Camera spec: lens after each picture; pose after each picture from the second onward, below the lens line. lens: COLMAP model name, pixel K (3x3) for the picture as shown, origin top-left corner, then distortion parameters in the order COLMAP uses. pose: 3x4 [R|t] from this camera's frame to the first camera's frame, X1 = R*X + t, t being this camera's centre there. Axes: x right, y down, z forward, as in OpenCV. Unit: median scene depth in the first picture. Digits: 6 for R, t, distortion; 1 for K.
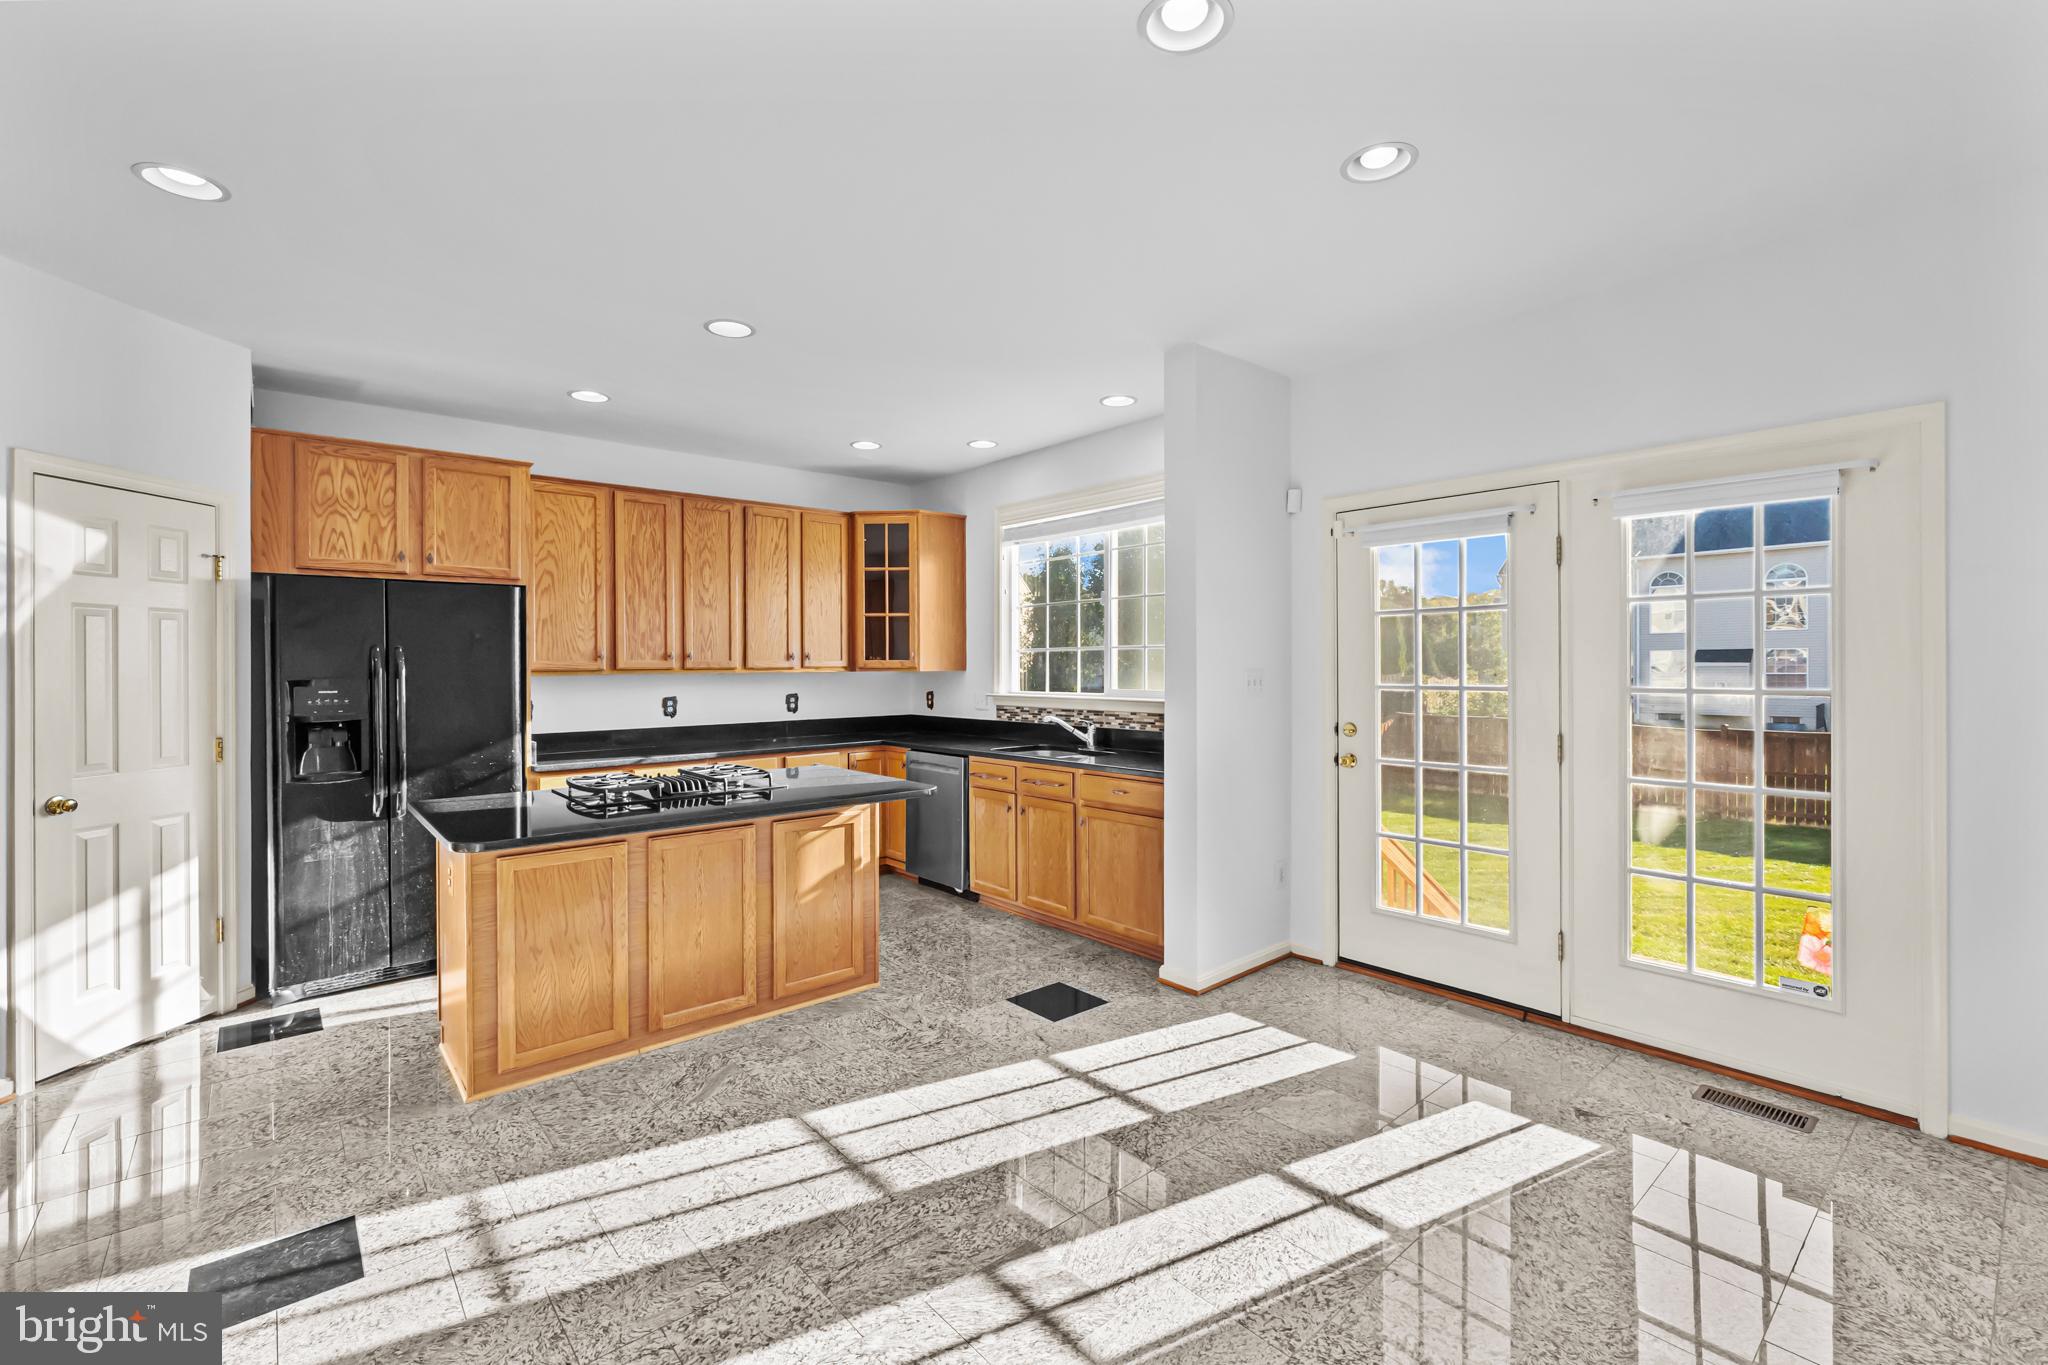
lens RADIAL K [[866.3, 0, 1027.4], [0, 866.3, 662.0], [0, 0, 1]] dist [0.003676, -0.000268]
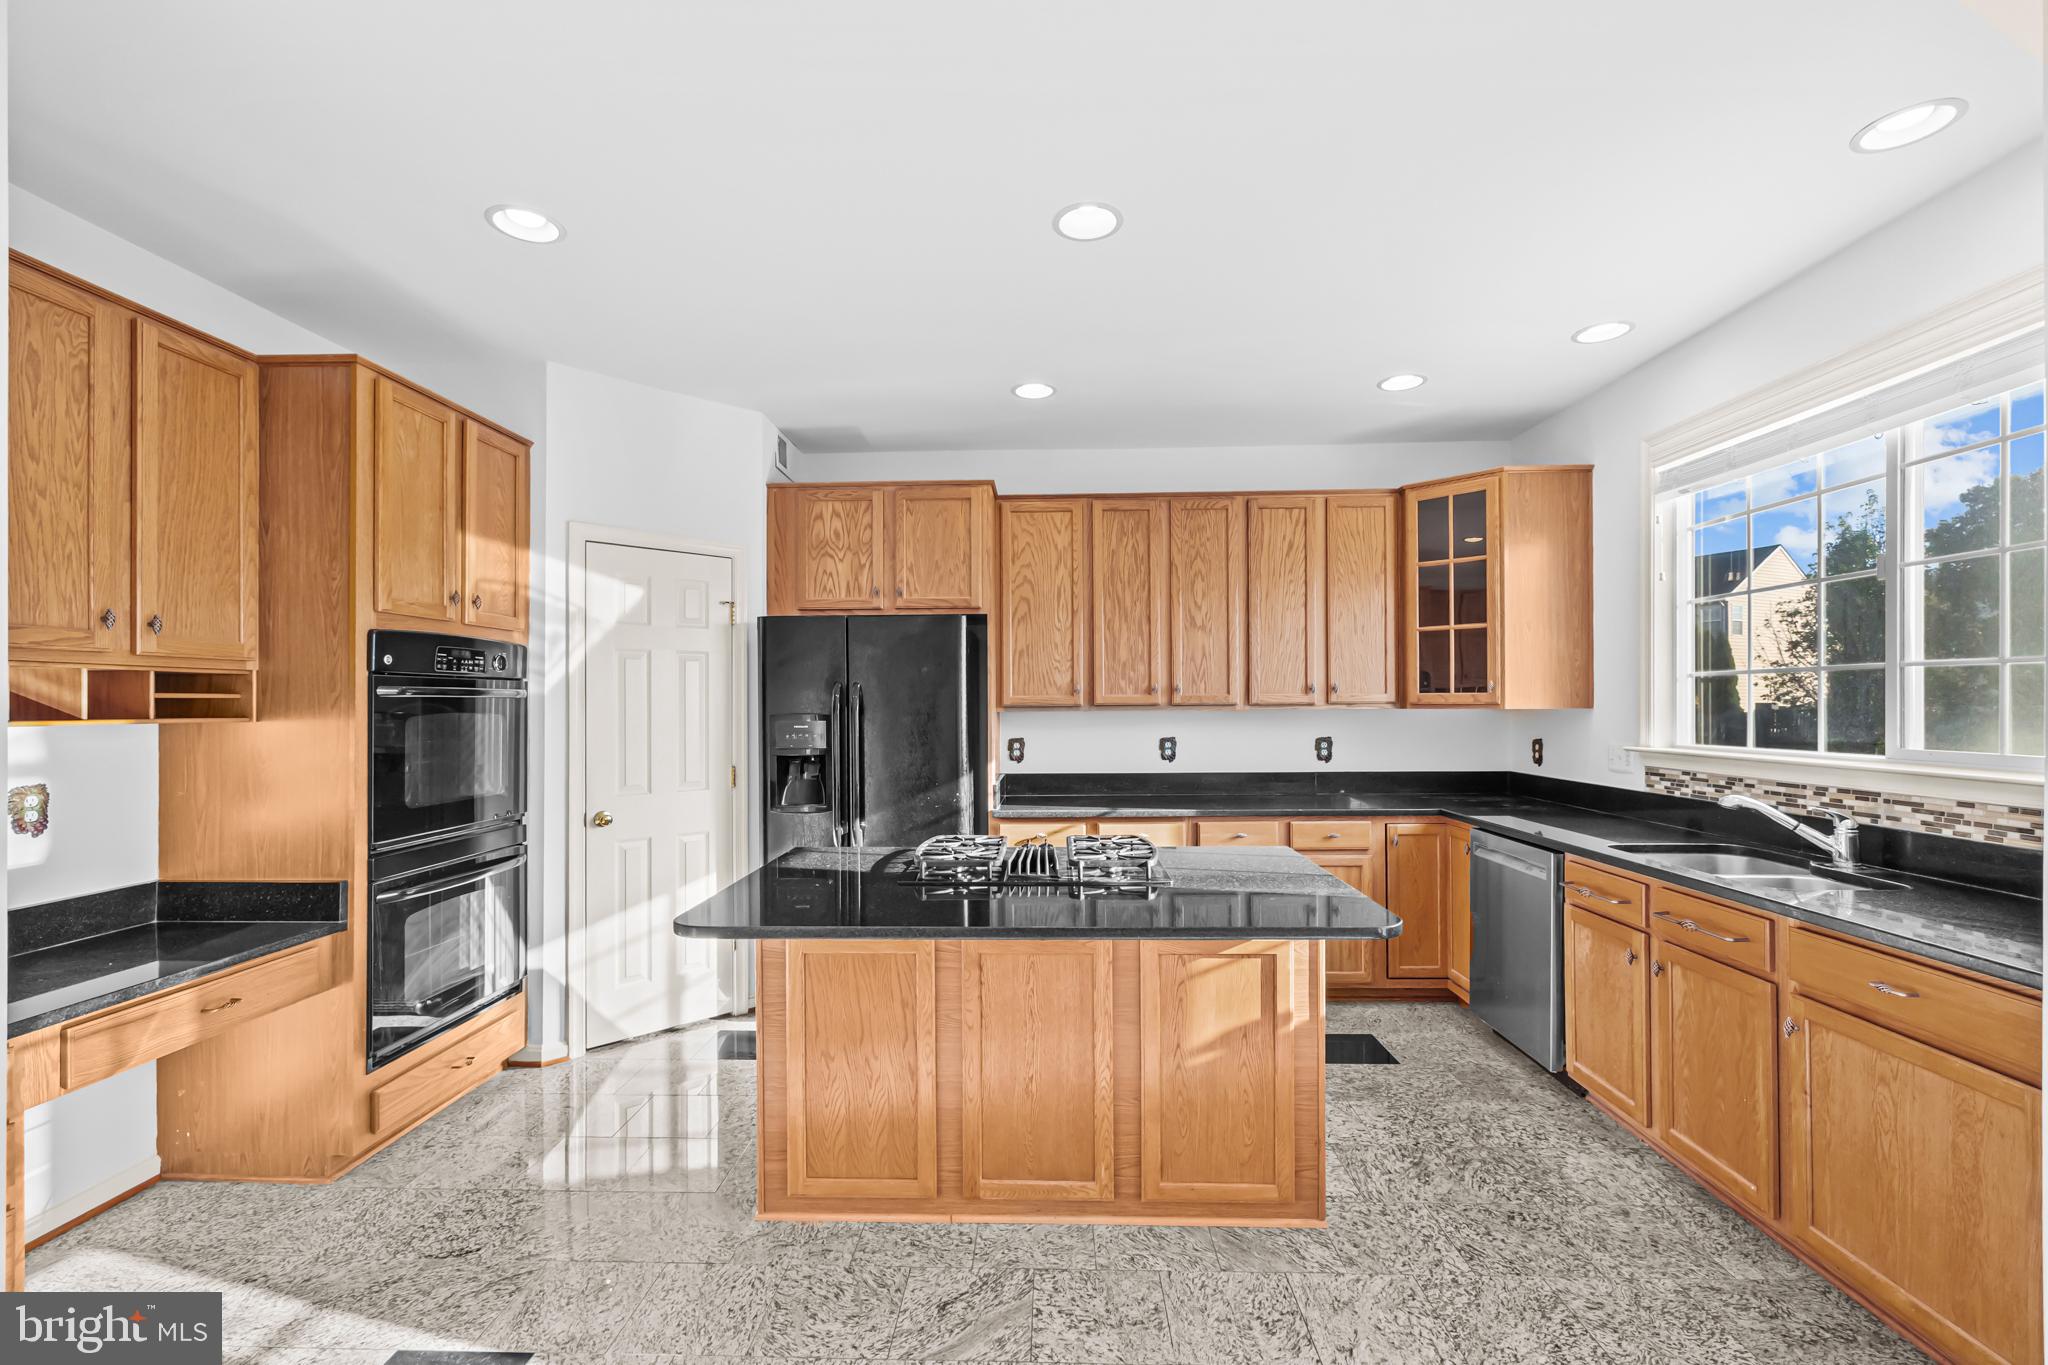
lens RADIAL K [[866.3, 0, 1029.0], [0, 866.3, 698.7], [0, 0, 1]] dist [0.003676, -0.000268]
pose [[0.735598, -0.001088, -0.677417, 0.084478], [0.003569, 0.999991, 0.002269, -0.000343], [0.677409, -0.004087, 0.735595, 0.387140]]
